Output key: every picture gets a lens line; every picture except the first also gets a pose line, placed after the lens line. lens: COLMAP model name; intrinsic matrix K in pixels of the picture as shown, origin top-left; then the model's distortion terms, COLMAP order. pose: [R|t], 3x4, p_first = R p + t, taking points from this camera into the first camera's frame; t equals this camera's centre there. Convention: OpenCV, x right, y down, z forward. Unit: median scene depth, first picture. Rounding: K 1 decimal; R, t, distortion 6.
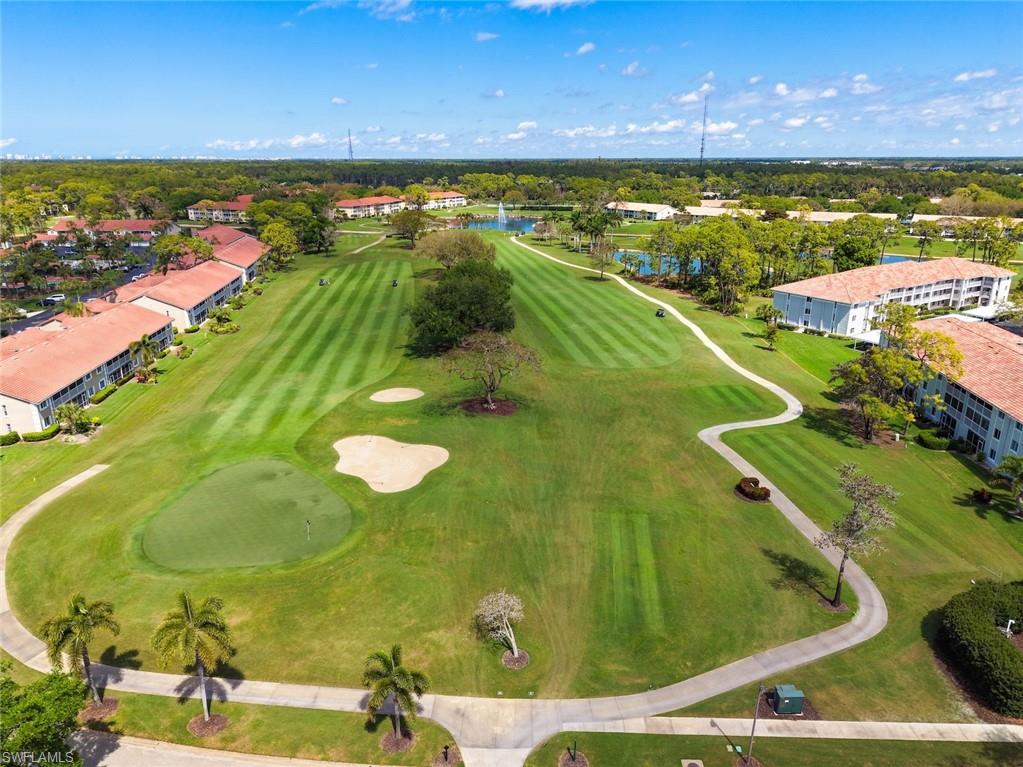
lens RADIAL K [[686.6, 0, 511.5], [0, 686.6, 383.5], [0, 0, 1]] dist [-0.003826, -0.005681]
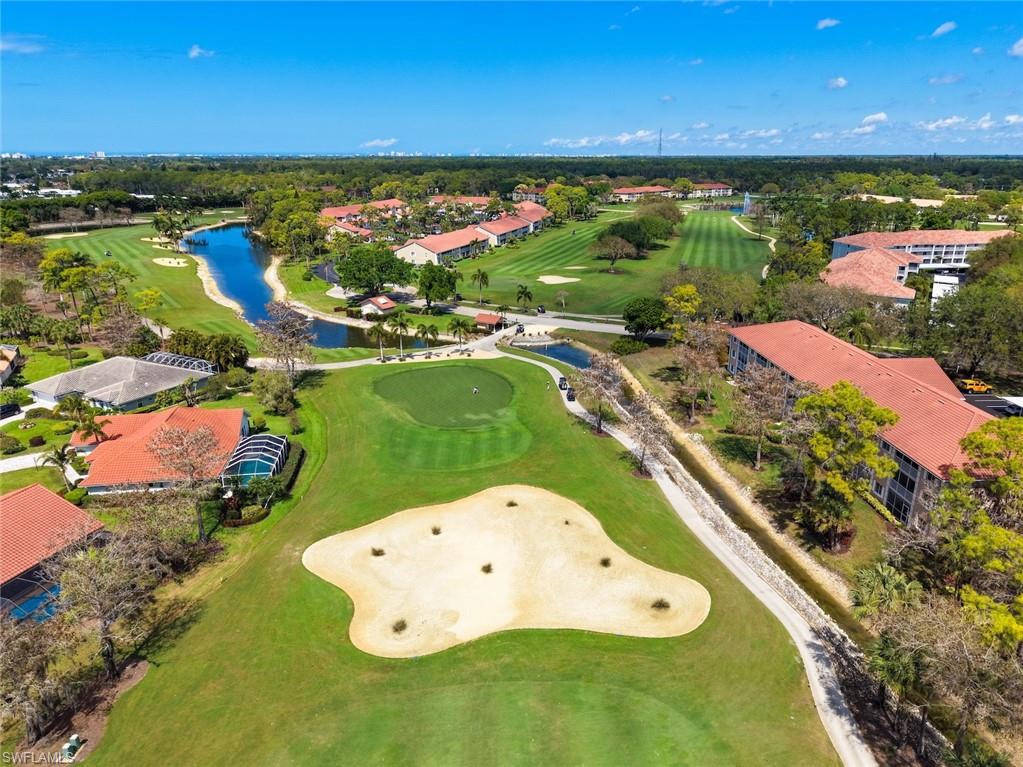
lens RADIAL K [[686.6, 0, 511.5], [0, 686.6, 383.5], [0, 0, 1]] dist [-0.003826, -0.005681]
pose [[0.902878, 0.132710, -0.408901, 0.025345], [-0.131018, 0.990854, 0.032289, 0.014677], [0.409446, 0.024420, 0.912007, -0.045510]]
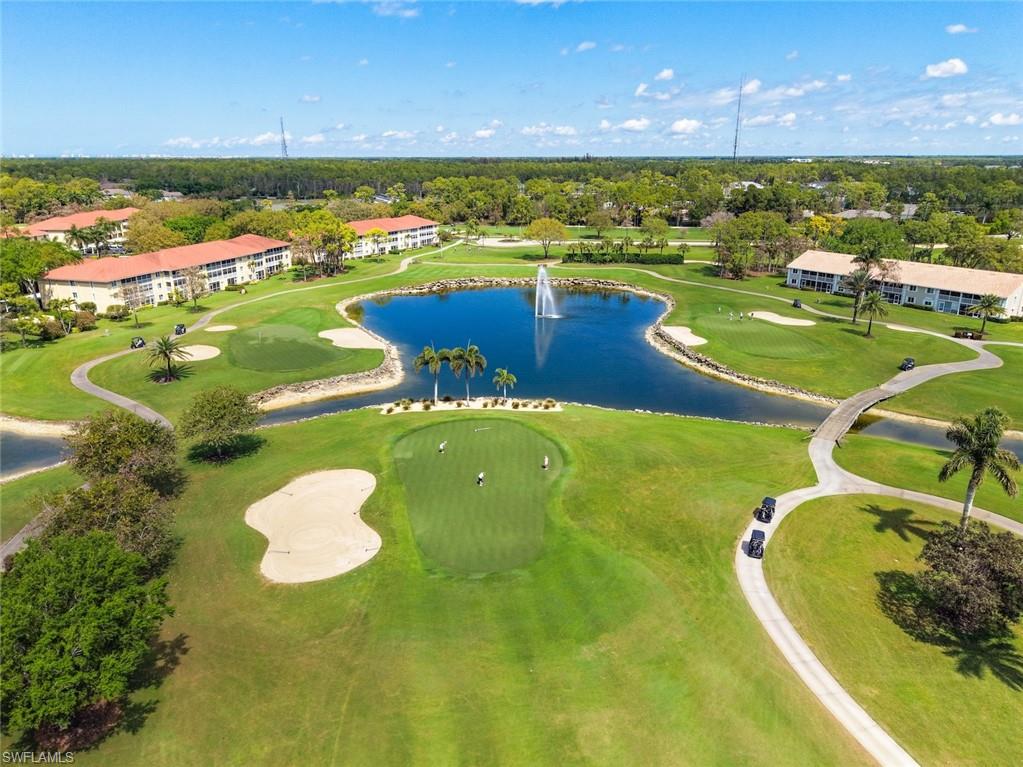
lens RADIAL K [[686.6, 0, 511.5], [0, 686.6, 383.5], [0, 0, 1]] dist [-0.003826, -0.005681]
pose [[0.998990, -0.013583, 0.042826, -0.007941], [0.013513, 0.999907, 0.001906, -0.034307], [-0.042848, -0.001325, 0.999081, 0.108418]]
